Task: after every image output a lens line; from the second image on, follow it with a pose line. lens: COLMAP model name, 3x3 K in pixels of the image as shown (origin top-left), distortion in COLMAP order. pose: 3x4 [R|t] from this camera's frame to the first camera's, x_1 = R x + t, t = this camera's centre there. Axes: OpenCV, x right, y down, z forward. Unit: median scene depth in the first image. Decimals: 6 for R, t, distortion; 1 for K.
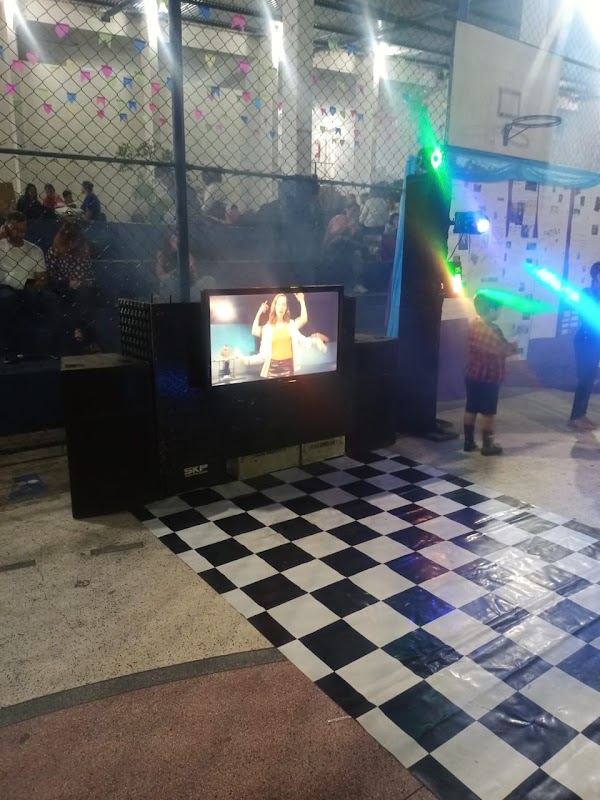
lens RADIAL K [[591.9, 0, 300.0], [0, 591.9, 400.0], [0, 0, 1]] dist [0.047988, -0.002854]
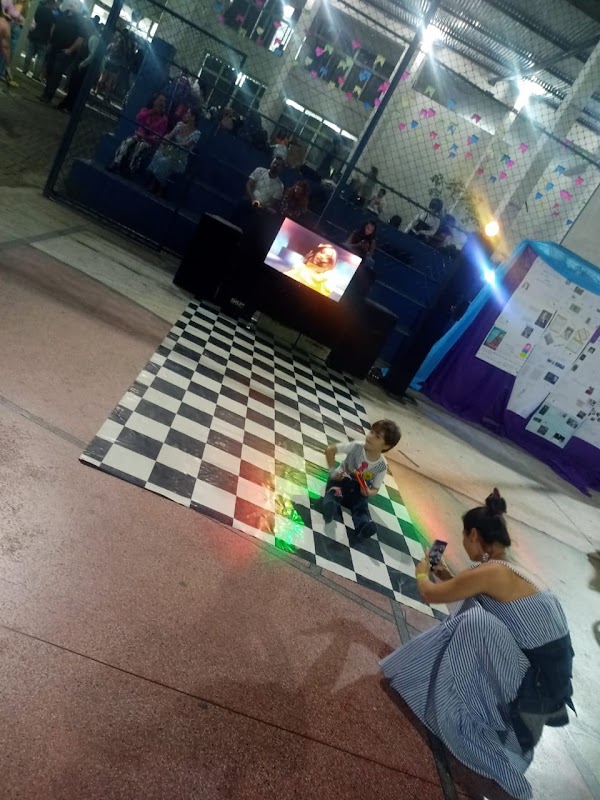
lens RADIAL K [[591.9, 0, 300.0], [0, 591.9, 400.0], [0, 0, 1]] dist [0.047988, -0.002854]
pose [[0.743105, 0.538532, -0.397214, 0.815993], [-0.562198, 0.824373, 0.065906, 0.129898], [0.362945, 0.174338, 0.915357, -0.526103]]
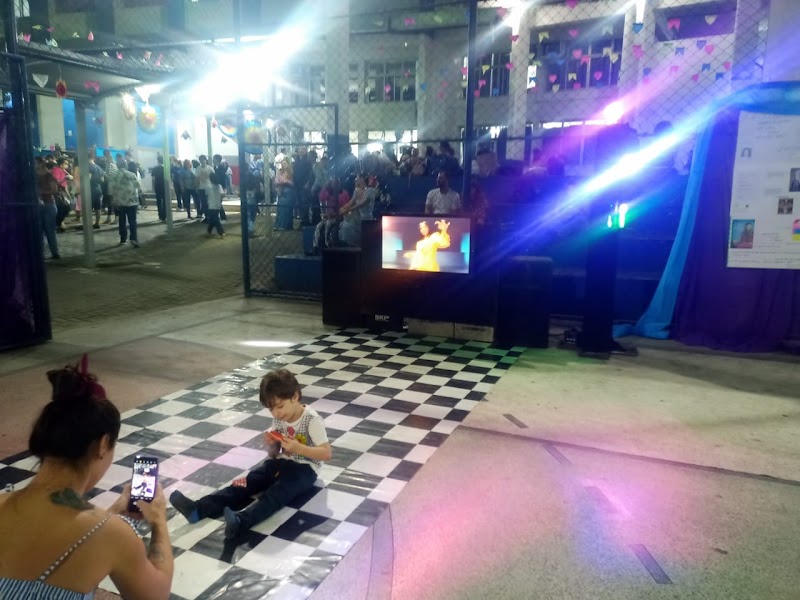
lens RADIAL K [[591.9, 0, 400.0], [0, 591.9, 300.0], [0, 0, 1]] dist [0.047988, -0.002854]
pose [[0.527592, 0.140118, -0.837863, 1.234056], [-0.211795, 0.976854, 0.029997, 0.004067], [0.822672, 0.161629, 0.545056, 0.089576]]
